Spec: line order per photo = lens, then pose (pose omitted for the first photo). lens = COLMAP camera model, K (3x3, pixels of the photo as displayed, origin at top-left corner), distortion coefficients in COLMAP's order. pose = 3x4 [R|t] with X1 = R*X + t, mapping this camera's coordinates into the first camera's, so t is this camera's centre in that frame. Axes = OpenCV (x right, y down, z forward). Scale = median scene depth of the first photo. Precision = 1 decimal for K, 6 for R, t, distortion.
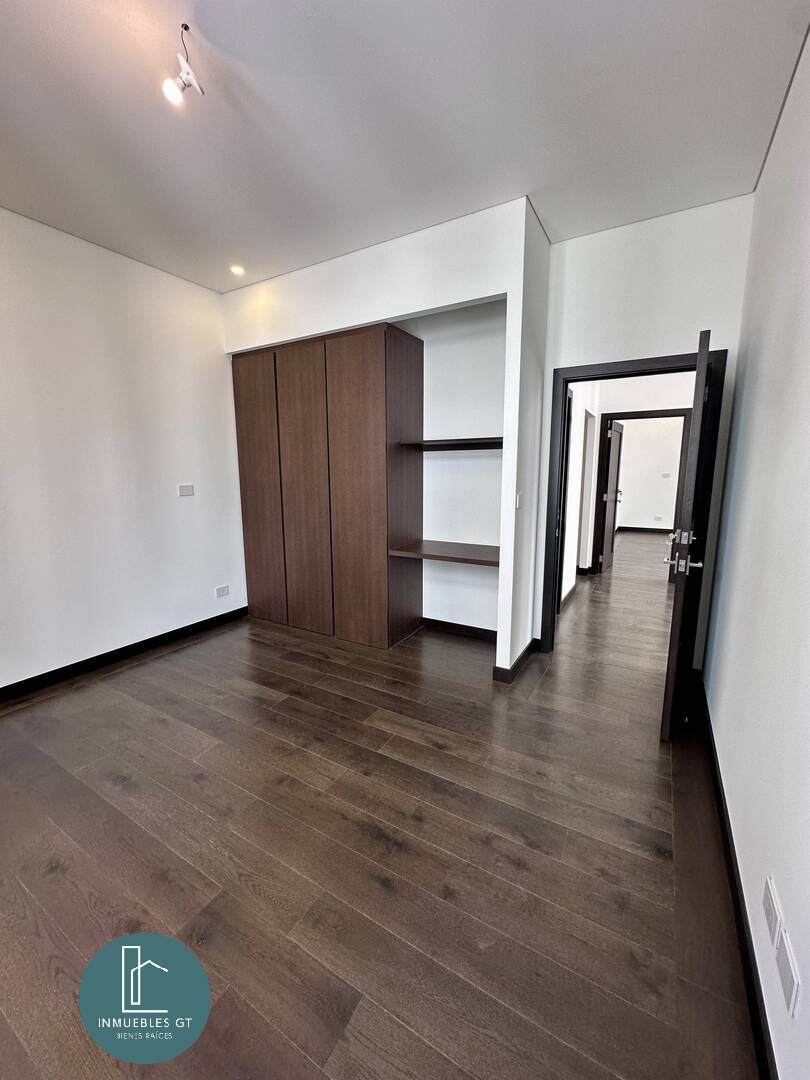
lens RADIAL K [[431.2, 0, 401.5], [0, 431.2, 538.9], [0, 0, 1]] dist [-0.001327, 0.000738]
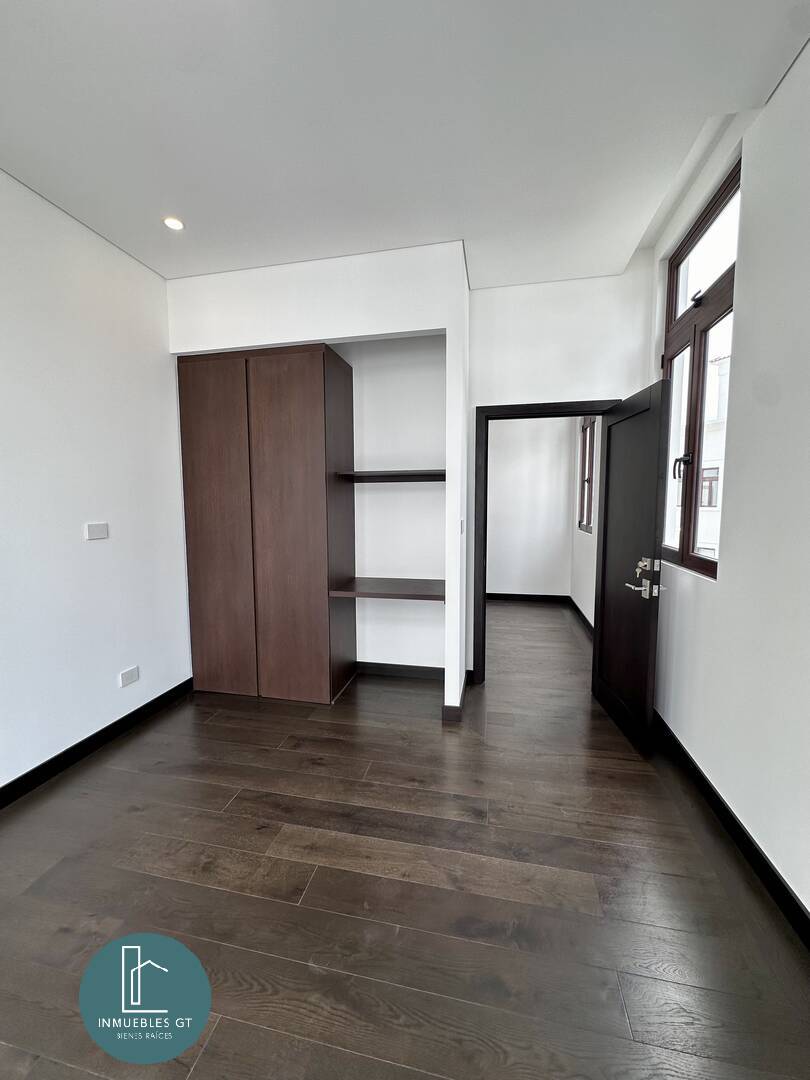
lens RADIAL K [[431.2, 0, 405.9], [0, 431.2, 540.1], [0, 0, 1]] dist [-0.001327, 0.000738]
pose [[0.948208, -0.028744, 0.316346, -0.154902], [0.050325, 0.996913, -0.060261, -0.017720], [-0.313637, 0.073060, 0.946728, 0.095248]]
